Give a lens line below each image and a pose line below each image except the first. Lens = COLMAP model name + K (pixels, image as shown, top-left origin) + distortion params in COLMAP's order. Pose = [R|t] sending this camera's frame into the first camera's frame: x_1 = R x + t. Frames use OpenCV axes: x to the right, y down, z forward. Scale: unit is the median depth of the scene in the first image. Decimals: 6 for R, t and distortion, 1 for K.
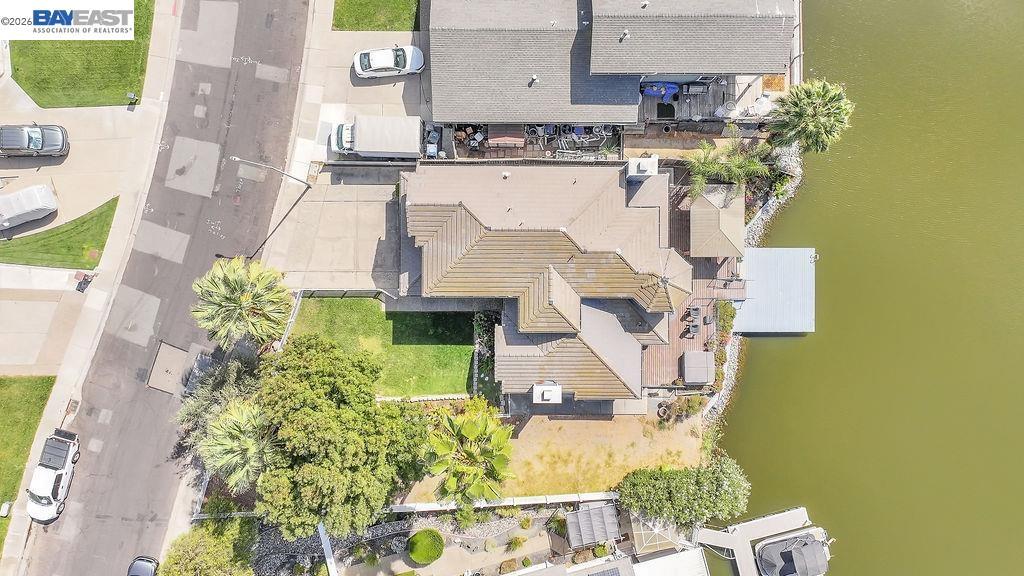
lens RADIAL K [[741.6, 0, 509.3], [0, 741.6, 286.6], [0, 0, 1]] dist [0.014848, 0.000457]
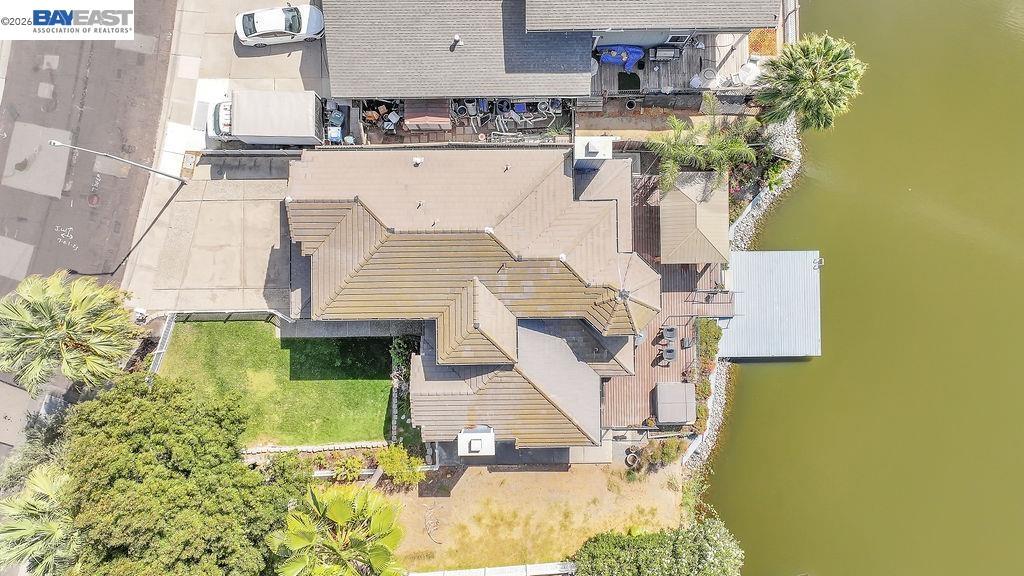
lens RADIAL K [[741.6, 0, 515.2], [0, 741.6, 286.4], [0, 0, 1]] dist [0.014848, 0.000457]
pose [[0.999895, -0.014163, -0.002970, 0.088167], [0.014115, 0.999776, -0.015794, -0.005771], [0.003193, 0.015750, 0.999871, 0.205044]]
